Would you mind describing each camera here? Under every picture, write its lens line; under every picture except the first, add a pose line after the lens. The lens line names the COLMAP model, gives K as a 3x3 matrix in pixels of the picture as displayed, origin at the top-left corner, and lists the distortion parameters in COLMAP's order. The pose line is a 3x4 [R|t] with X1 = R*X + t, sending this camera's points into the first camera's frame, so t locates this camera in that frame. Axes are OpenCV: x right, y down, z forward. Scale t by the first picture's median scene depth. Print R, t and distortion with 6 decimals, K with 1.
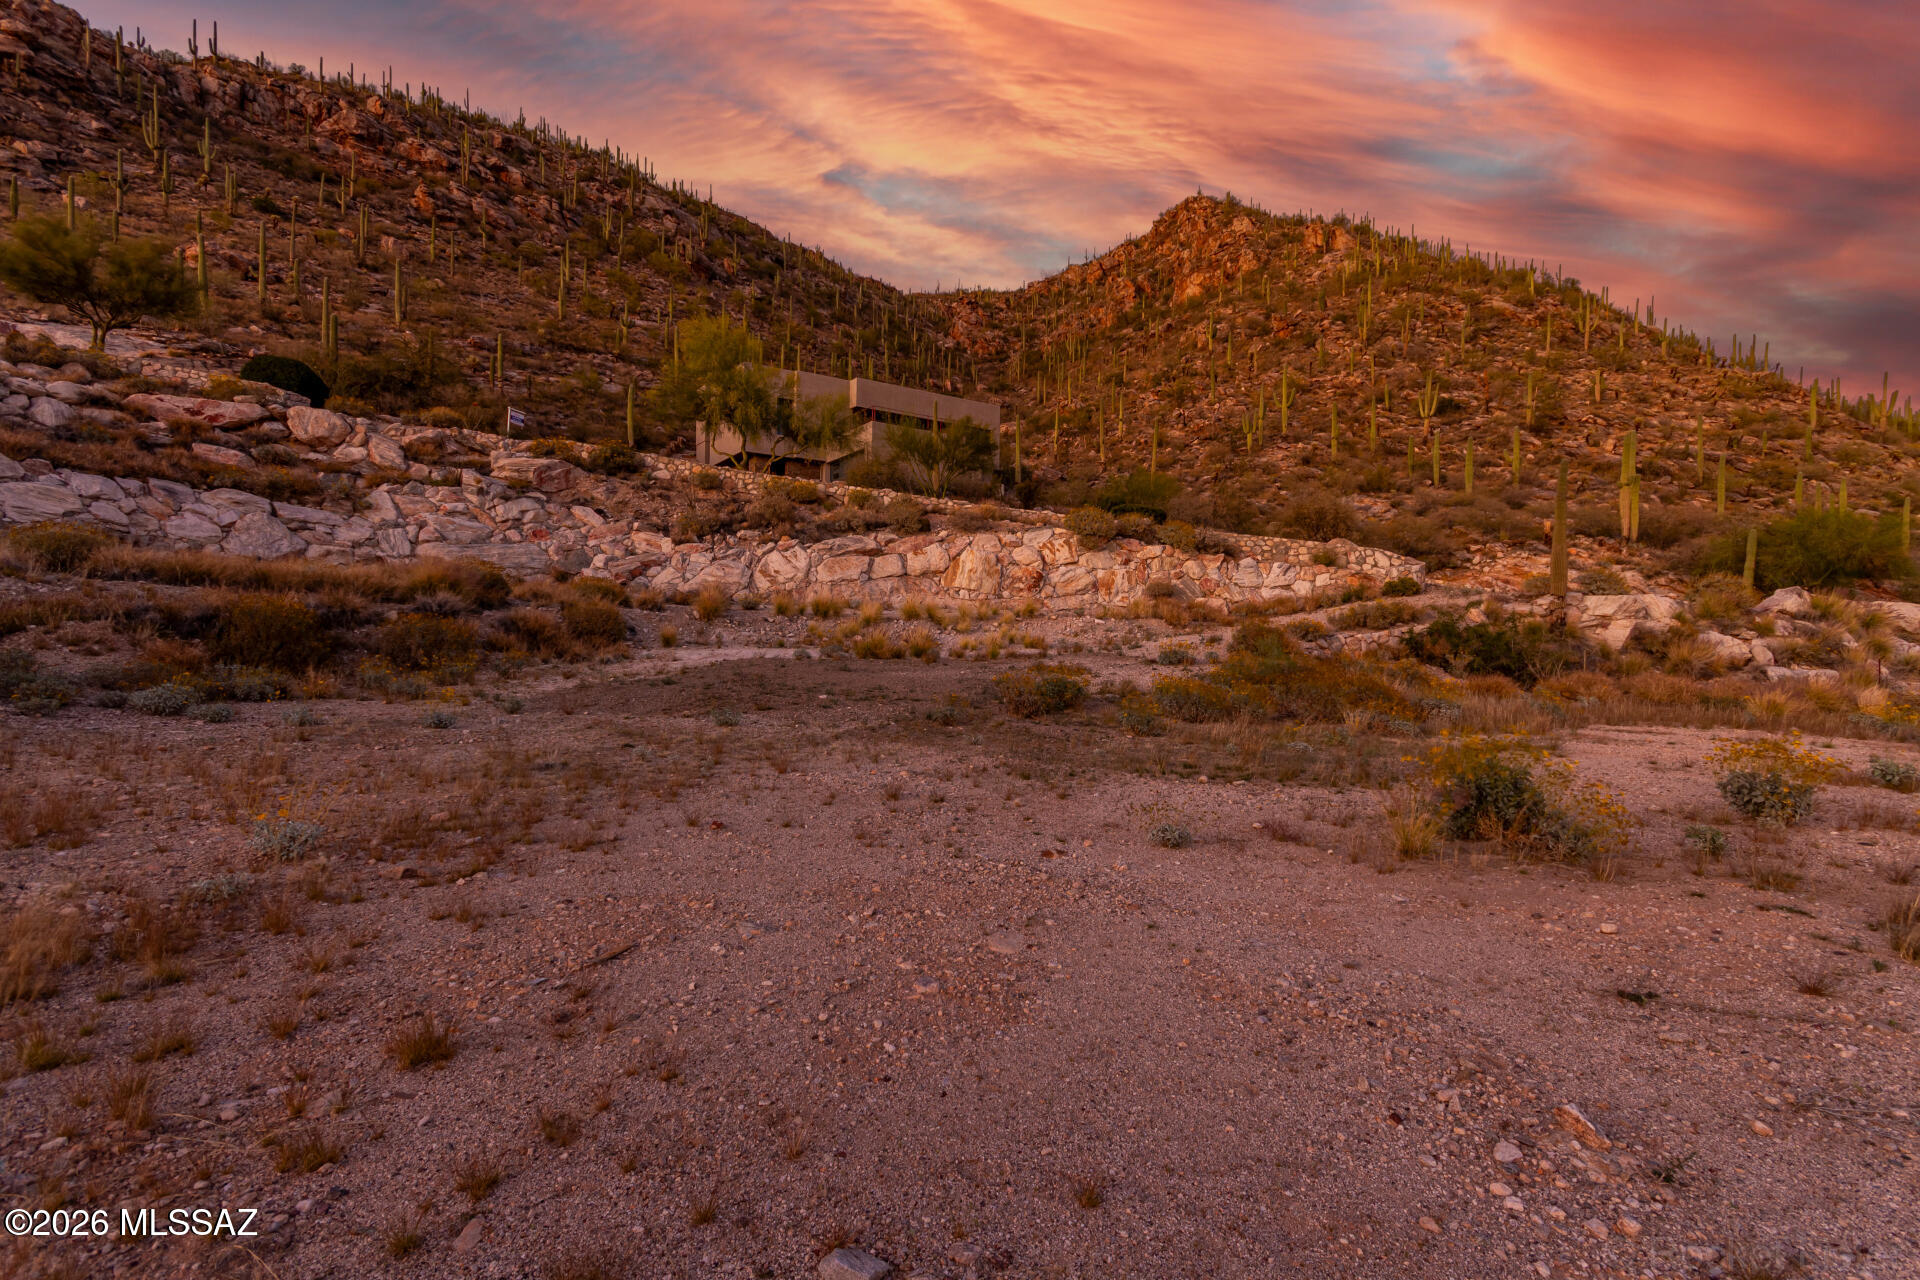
lens RADIAL K [[883.0, 0, 970.5], [0, 883.0, 644.8], [0, 0, 1]] dist [0.003842, -0.000431]
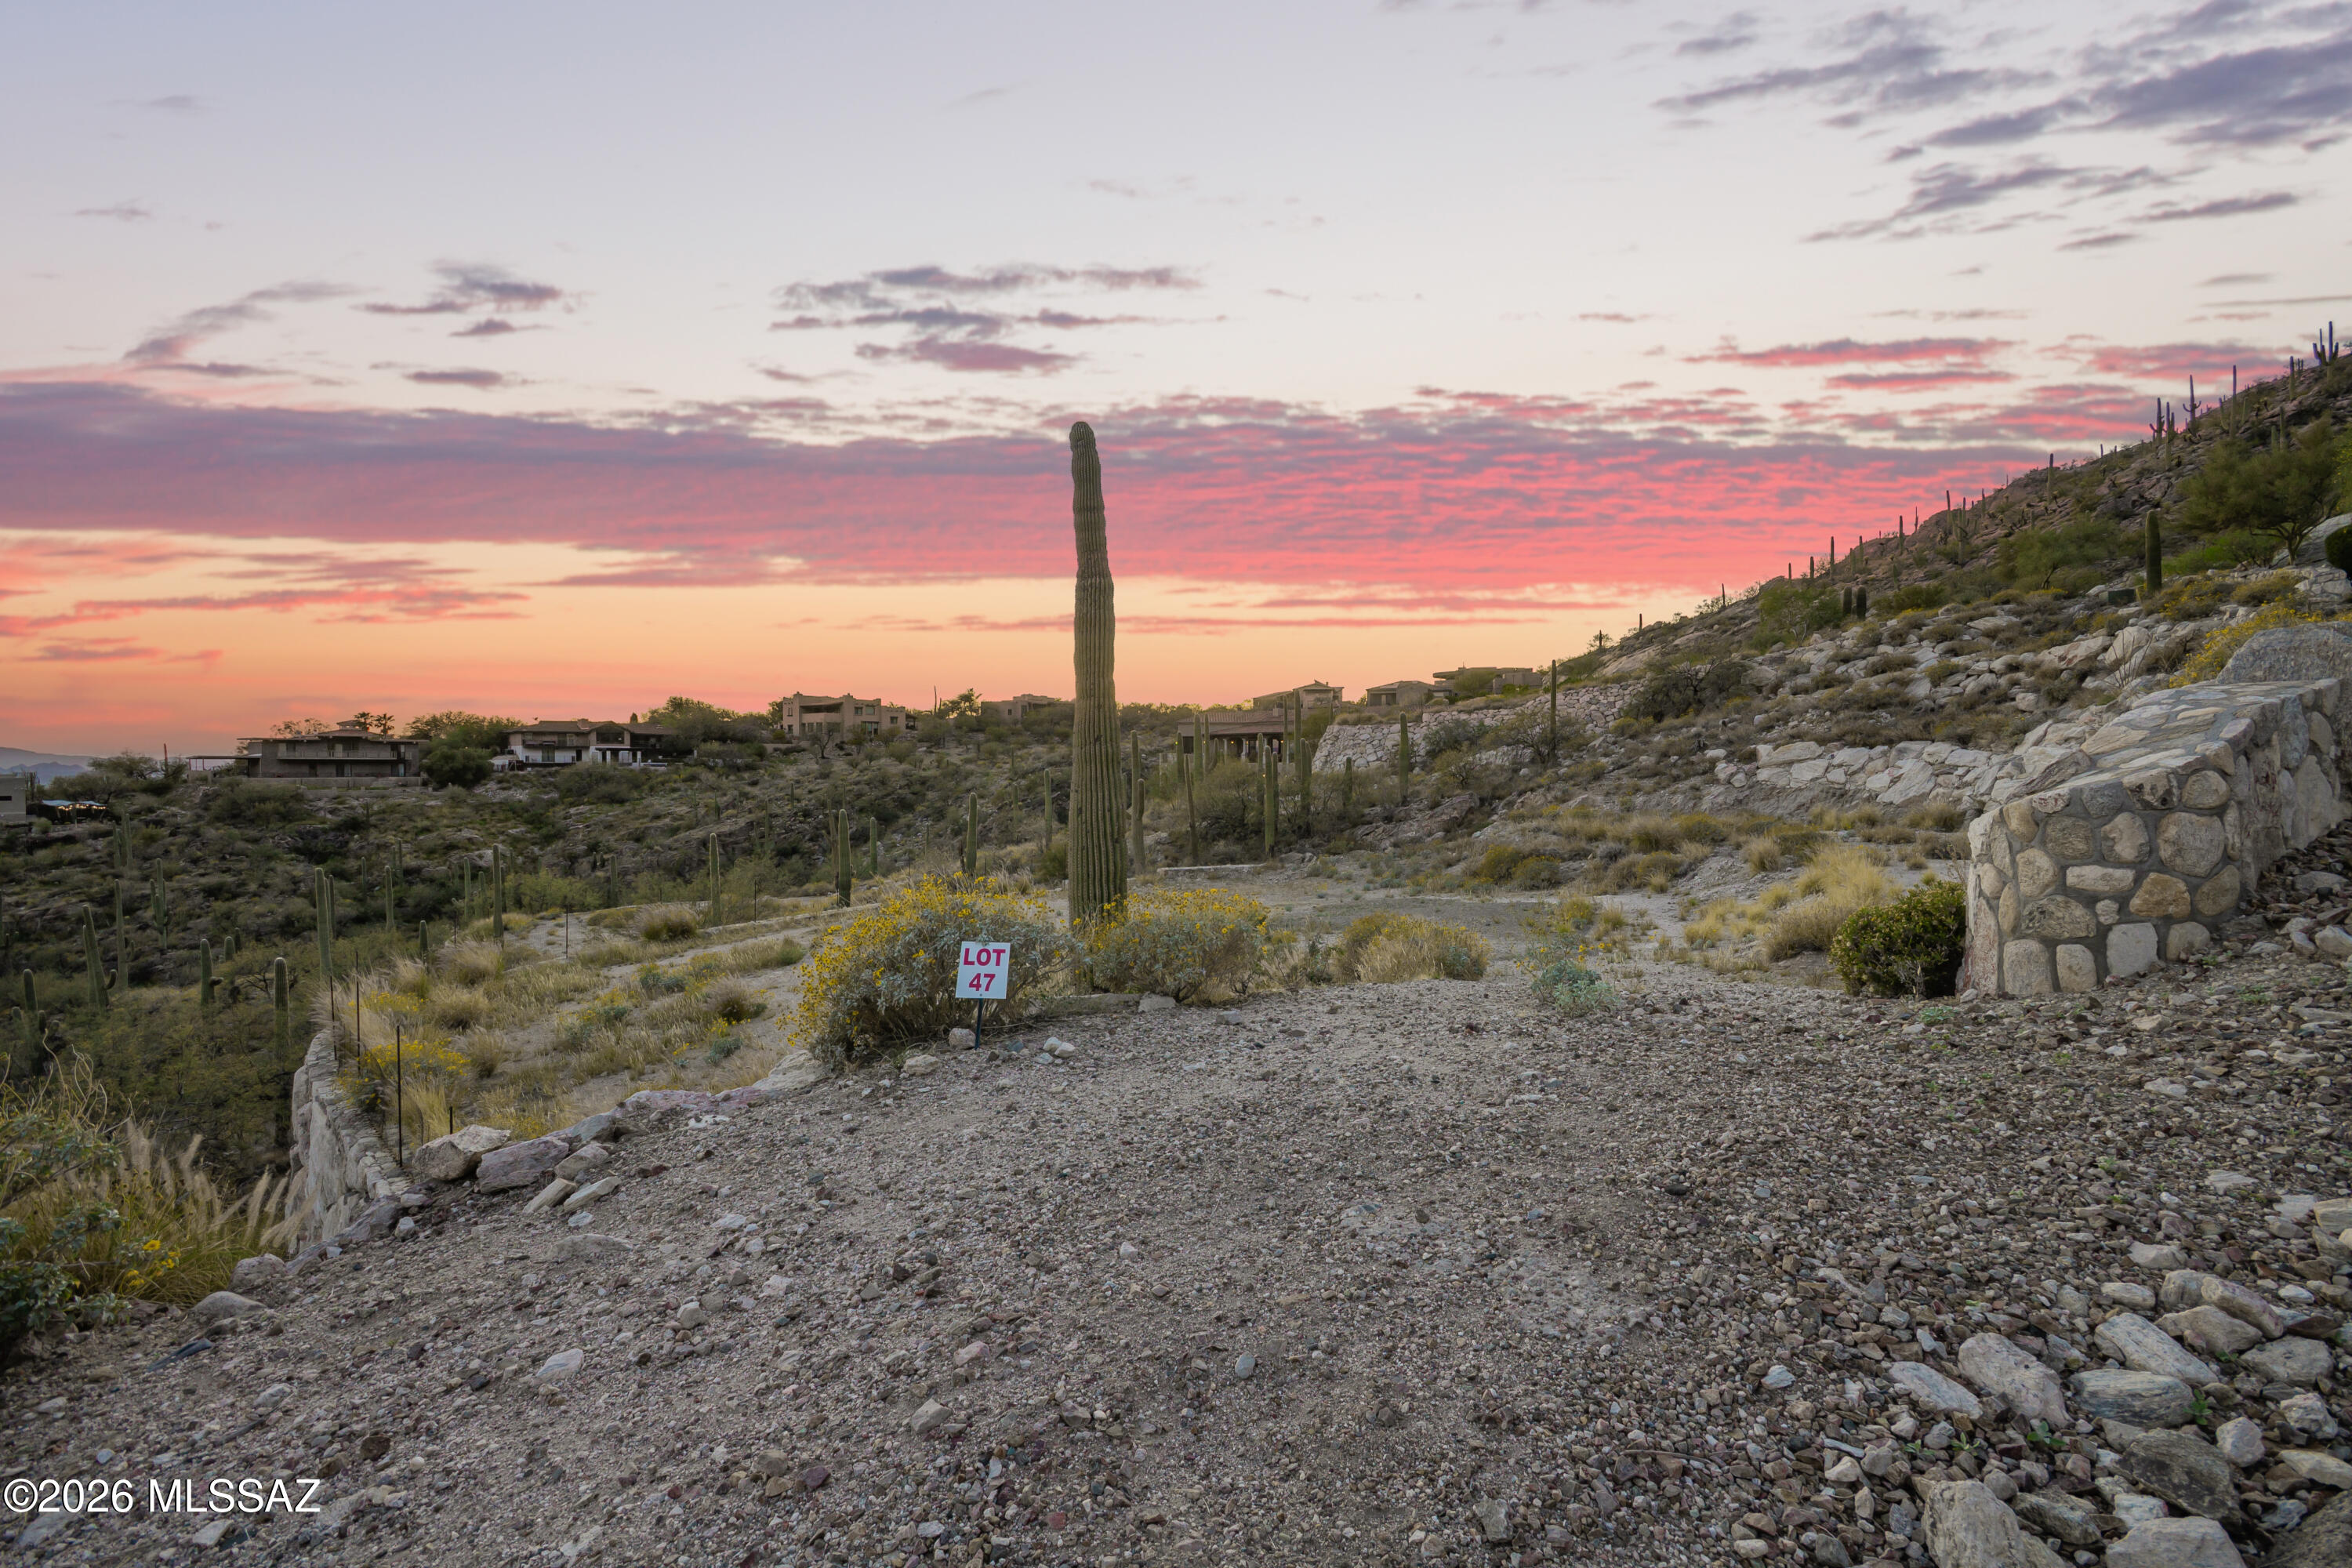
lens RADIAL K [[1081.6, 0, 1201.5], [0, 1081.6, 785.9], [0, 0, 1]] dist [0.003842, -0.000431]
pose [[-0.695530, 0.002042, -0.718494, 0.701386], [-0.007226, 0.999925, 0.009838, -0.095442], [0.718460, 0.012034, -0.695464, 0.999898]]
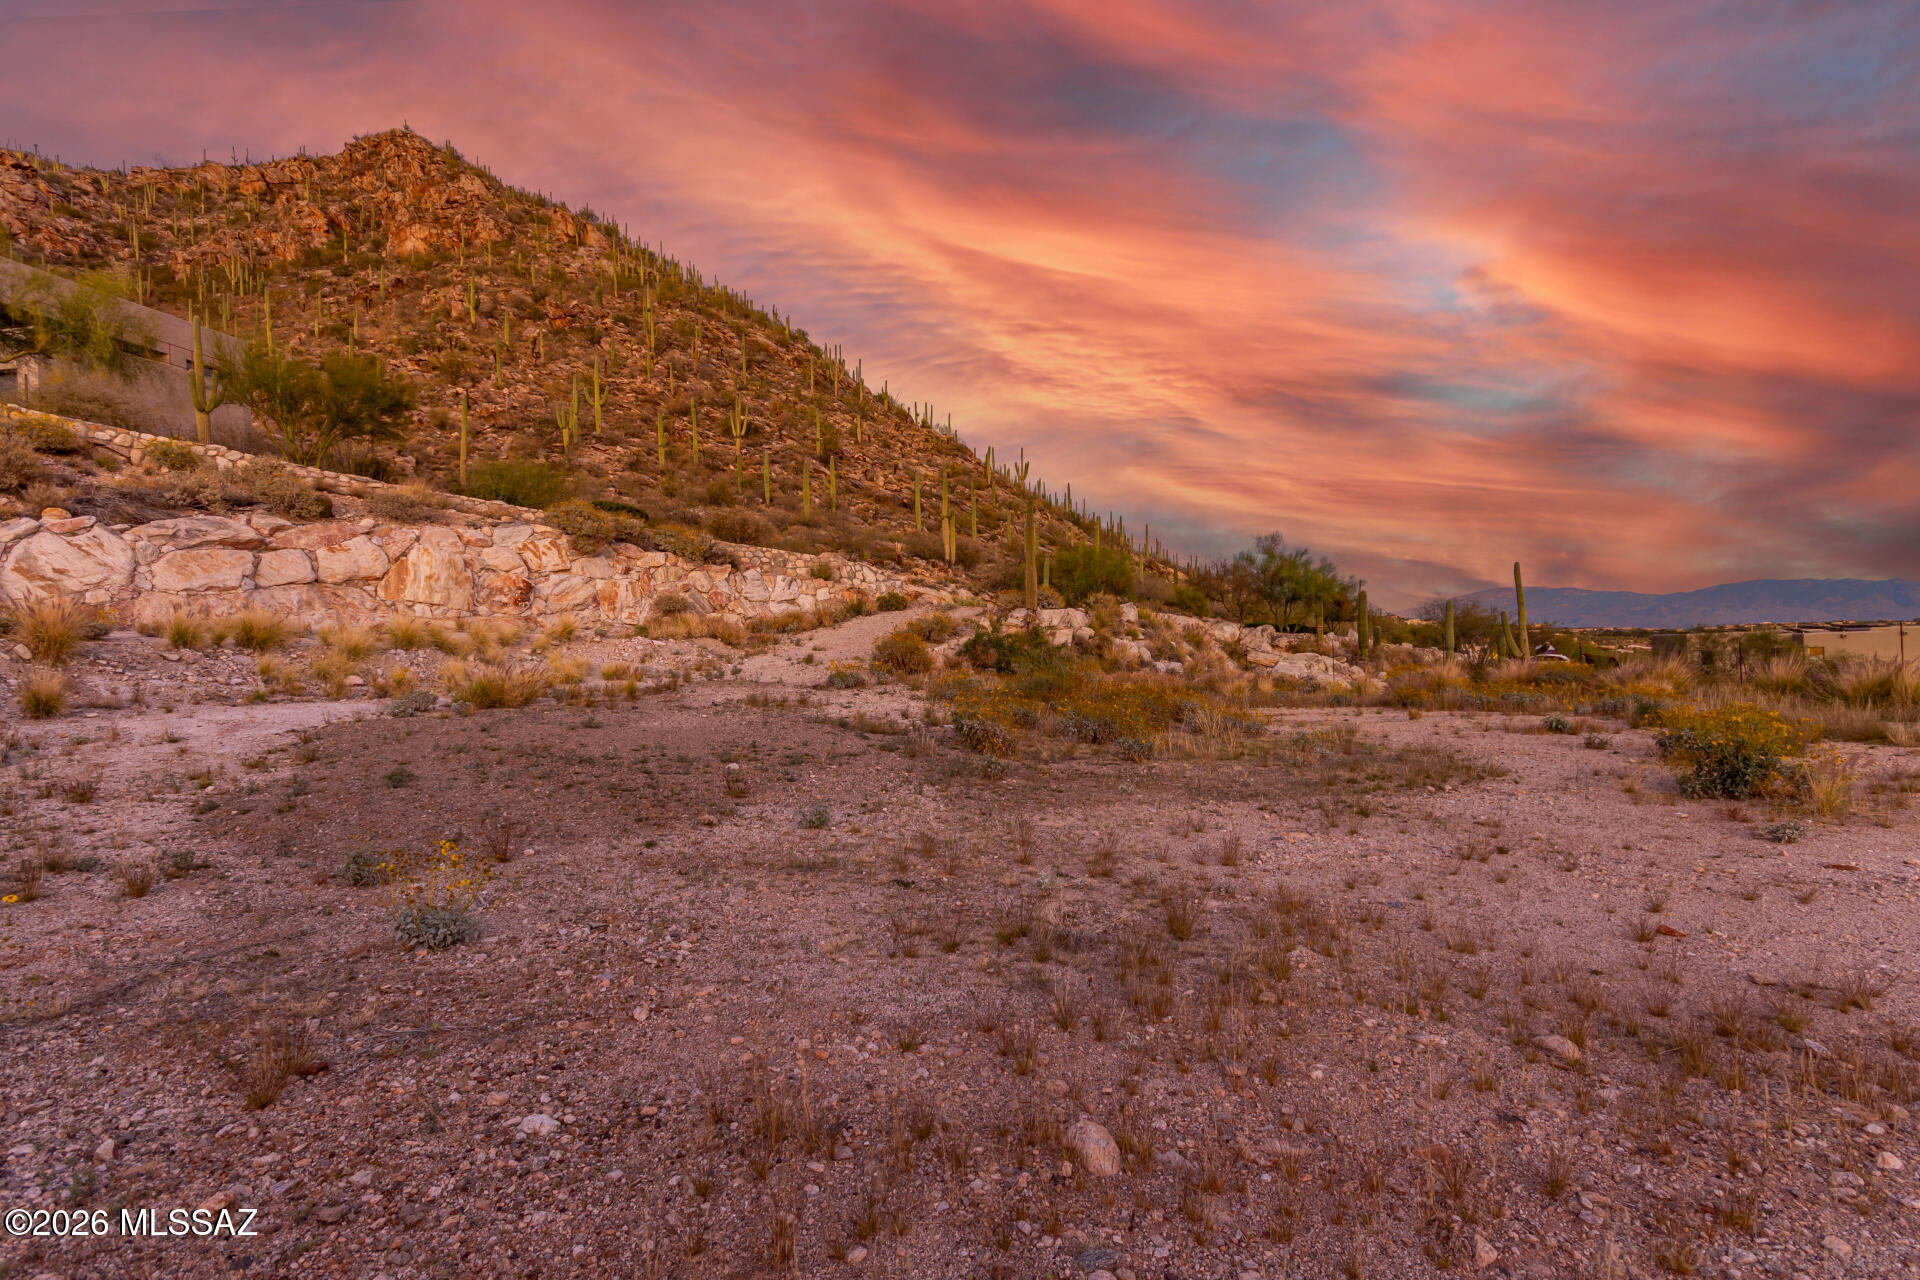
lens RADIAL K [[923.2, 0, 969.5], [0, 923.2, 659.9], [0, 0, 1]] dist [0.003476, 0.001347]
pose [[0.691656, -0.043134, 0.720938, -0.229360], [0.043772, 0.998884, 0.017770, -0.011126], [-0.720900, 0.019266, 0.692772, 0.164444]]
